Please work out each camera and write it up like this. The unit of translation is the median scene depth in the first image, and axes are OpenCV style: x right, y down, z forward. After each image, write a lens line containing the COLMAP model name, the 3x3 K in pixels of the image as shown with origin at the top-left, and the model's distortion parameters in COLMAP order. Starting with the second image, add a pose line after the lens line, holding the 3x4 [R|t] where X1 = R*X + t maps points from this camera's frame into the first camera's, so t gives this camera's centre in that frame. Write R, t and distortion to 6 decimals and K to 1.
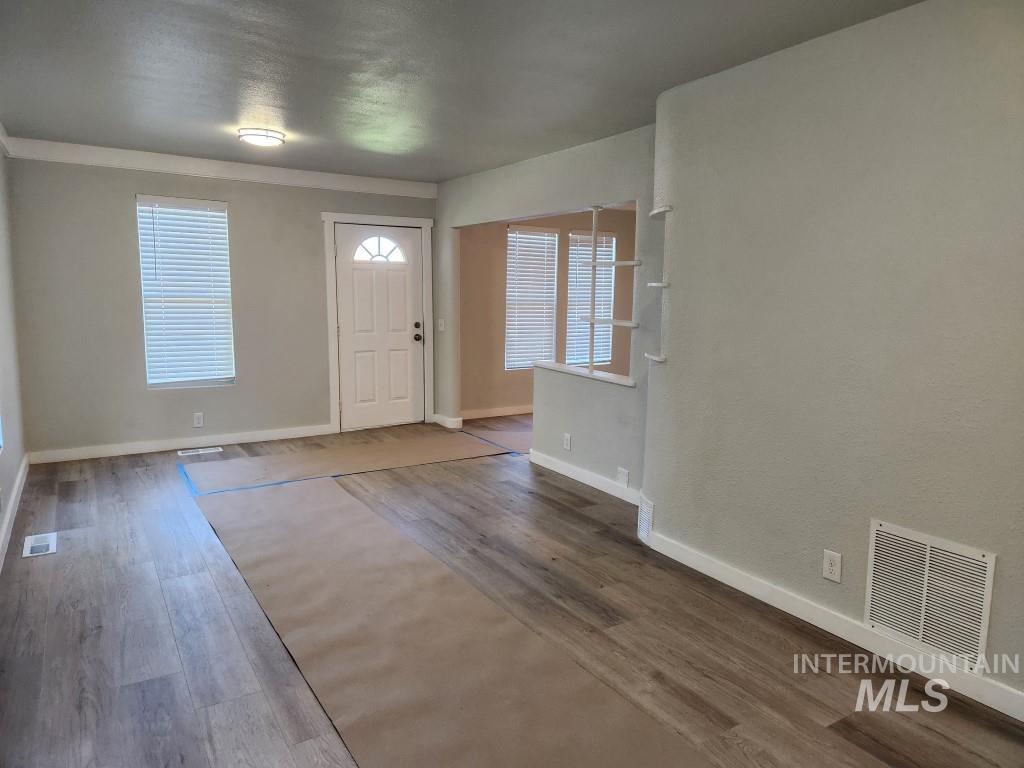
lens RADIAL K [[700.4, 0, 512.0], [0, 700.4, 384.0], [0, 0, 1]] dist [0.081086, -0.068827]
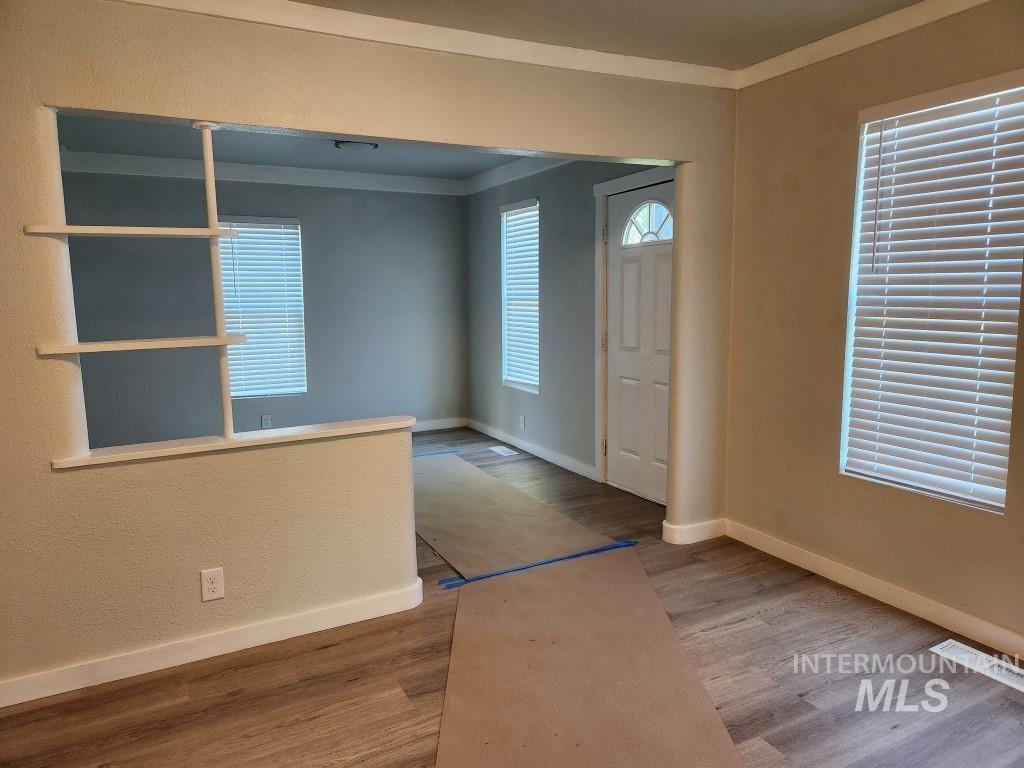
lens RADIAL K [[700.4, 0, 512.0], [0, 700.4, 384.0], [0, 0, 1]] dist [0.081086, -0.068827]
pose [[-0.067255, 0.114673, -0.991124, 0.473499], [-0.116403, 0.985688, 0.121943, -0.110381], [0.990922, 0.123571, -0.052944, 0.924399]]
